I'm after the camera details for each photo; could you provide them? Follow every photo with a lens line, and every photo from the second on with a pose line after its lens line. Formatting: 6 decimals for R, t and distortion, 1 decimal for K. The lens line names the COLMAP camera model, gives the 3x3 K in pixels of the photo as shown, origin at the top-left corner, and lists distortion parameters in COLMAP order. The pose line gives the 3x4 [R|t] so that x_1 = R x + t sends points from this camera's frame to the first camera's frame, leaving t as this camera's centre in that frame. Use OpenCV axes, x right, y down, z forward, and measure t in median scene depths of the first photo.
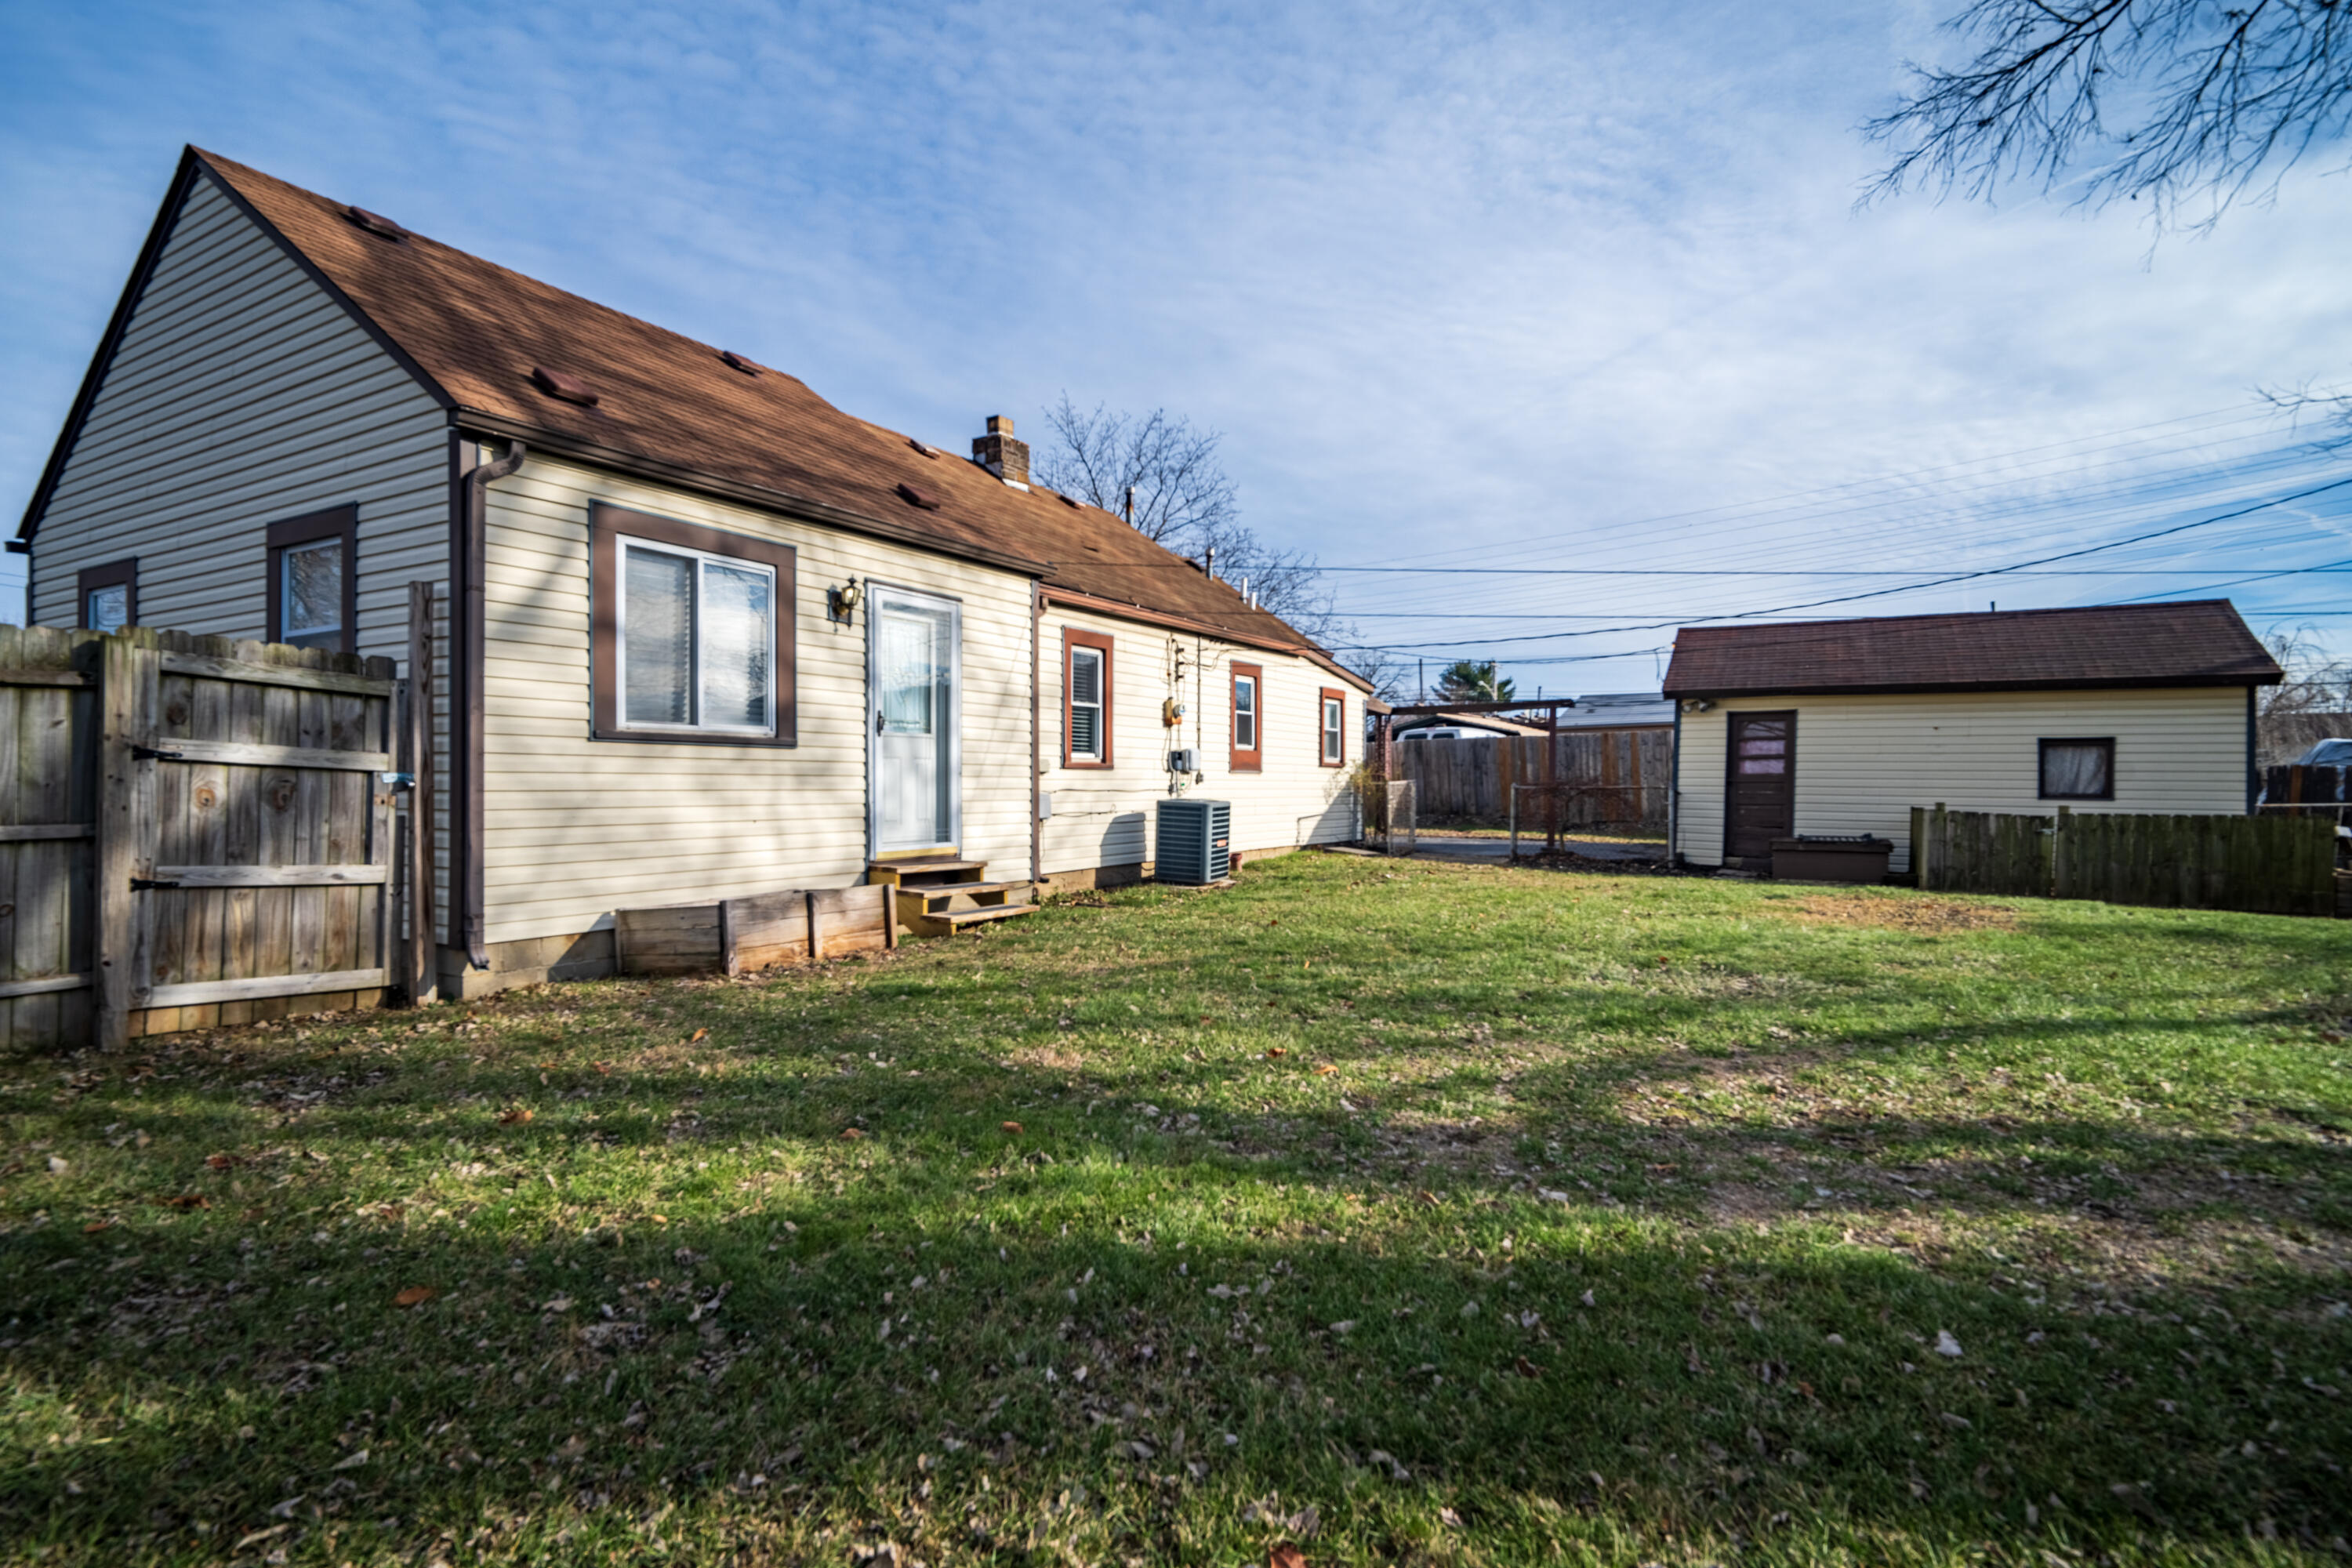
lens RADIAL K [[1101.8, 0, 1177.3], [0, 1101.8, 777.4], [0, 0, 1]] dist [-0.000561, -0.000195]
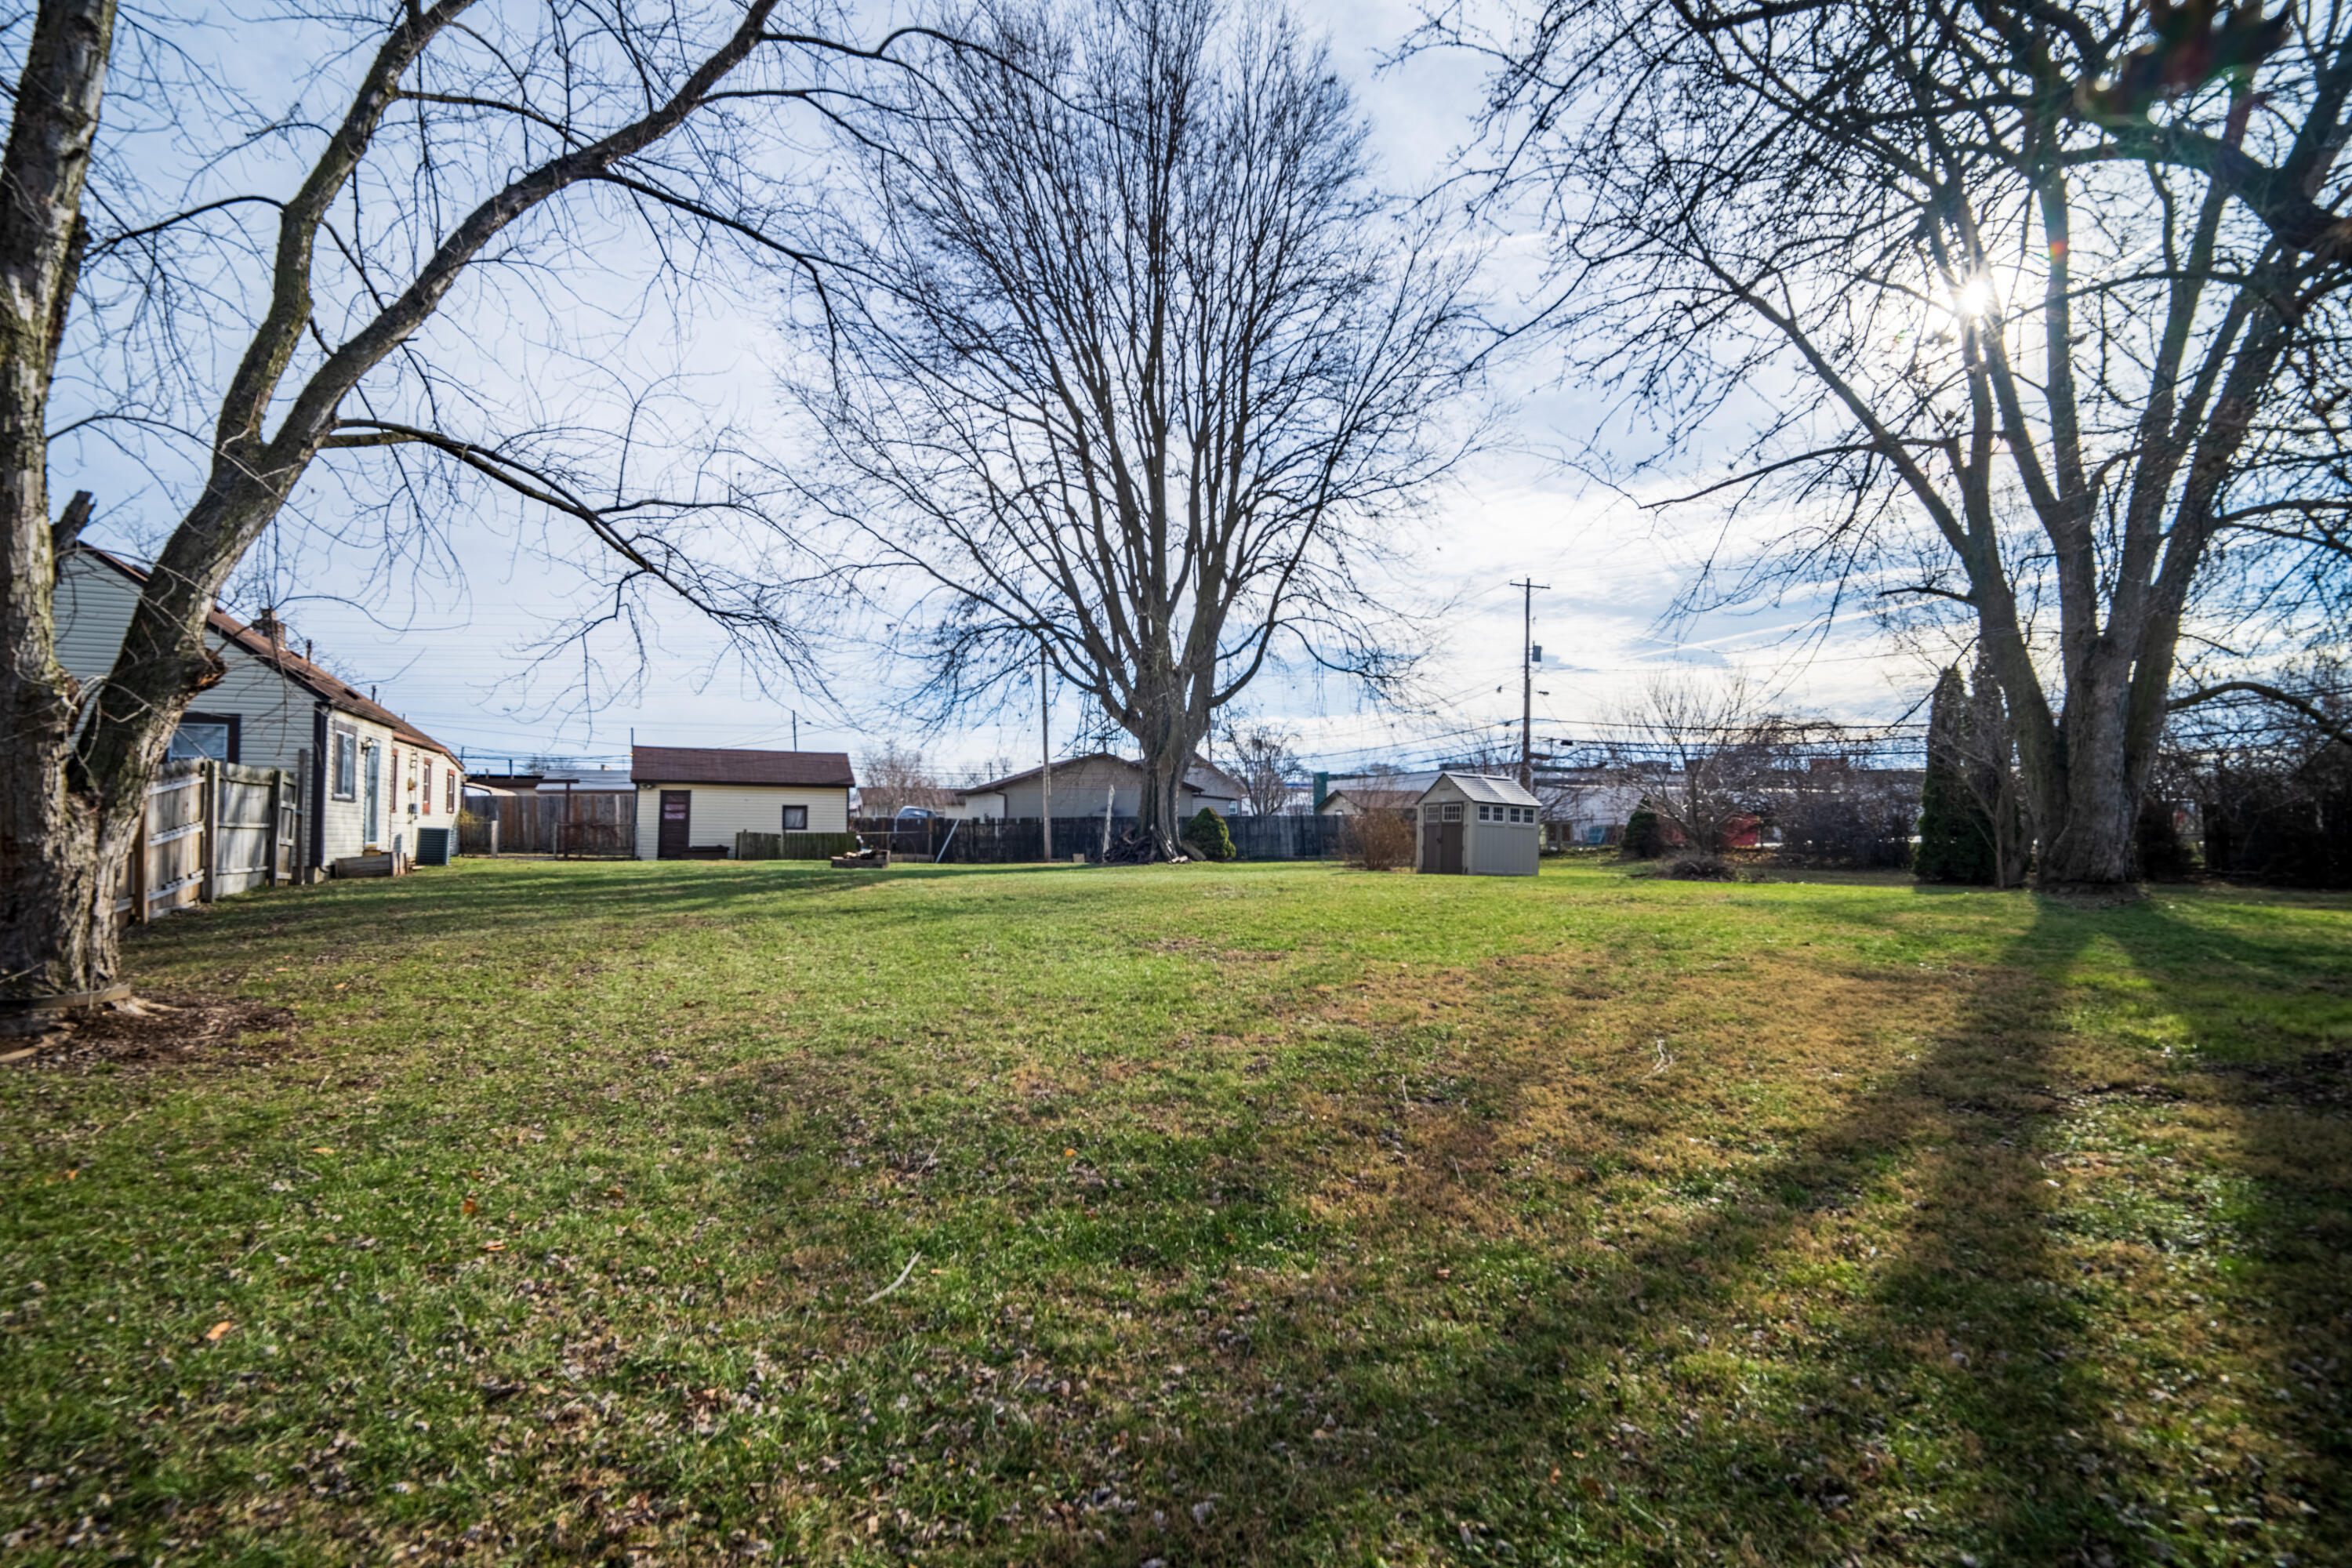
lens RADIAL K [[1101.8, 0, 1176.3], [0, 1101.8, 791.3], [0, 0, 1]] dist [-0.000561, -0.000195]
pose [[0.580200, 0.027865, 0.813998, -0.698601], [0.001999, 0.999363, -0.035635, 0.023401], [-0.814472, 0.022303, 0.579774, -1.117783]]
